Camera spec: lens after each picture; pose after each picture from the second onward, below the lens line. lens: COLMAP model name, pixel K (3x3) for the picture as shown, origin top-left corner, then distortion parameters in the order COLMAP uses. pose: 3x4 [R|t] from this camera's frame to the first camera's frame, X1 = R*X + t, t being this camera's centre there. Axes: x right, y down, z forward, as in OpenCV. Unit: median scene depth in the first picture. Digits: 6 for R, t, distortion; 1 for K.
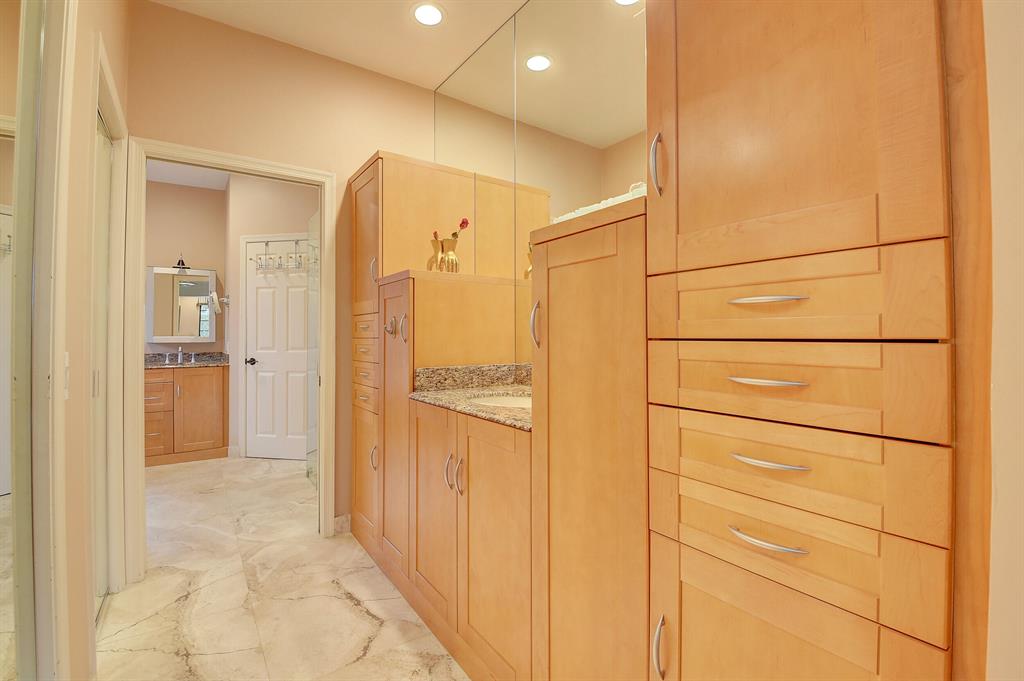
lens RADIAL K [[455.5, 0, 512.7], [0, 455.5, 333.5], [0, 0, 1]] dist [-0.001368, -0.014104]
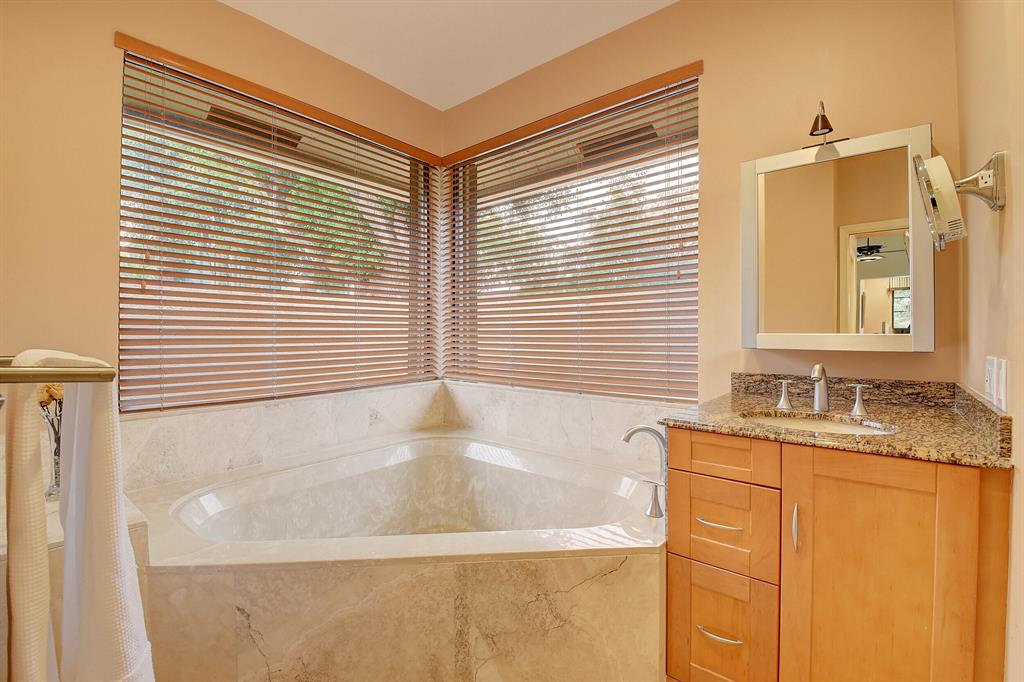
lens RADIAL K [[436.5, 0, 512.3], [0, 436.5, 336.0], [0, 0, 1]] dist [-0.001832, -0.000146]
pose [[0.242984, -0.003638, -0.970024, -0.458261], [0.008268, 0.999964, -0.001679, 0.007353], [0.969995, -0.007613, 0.243005, 0.677906]]
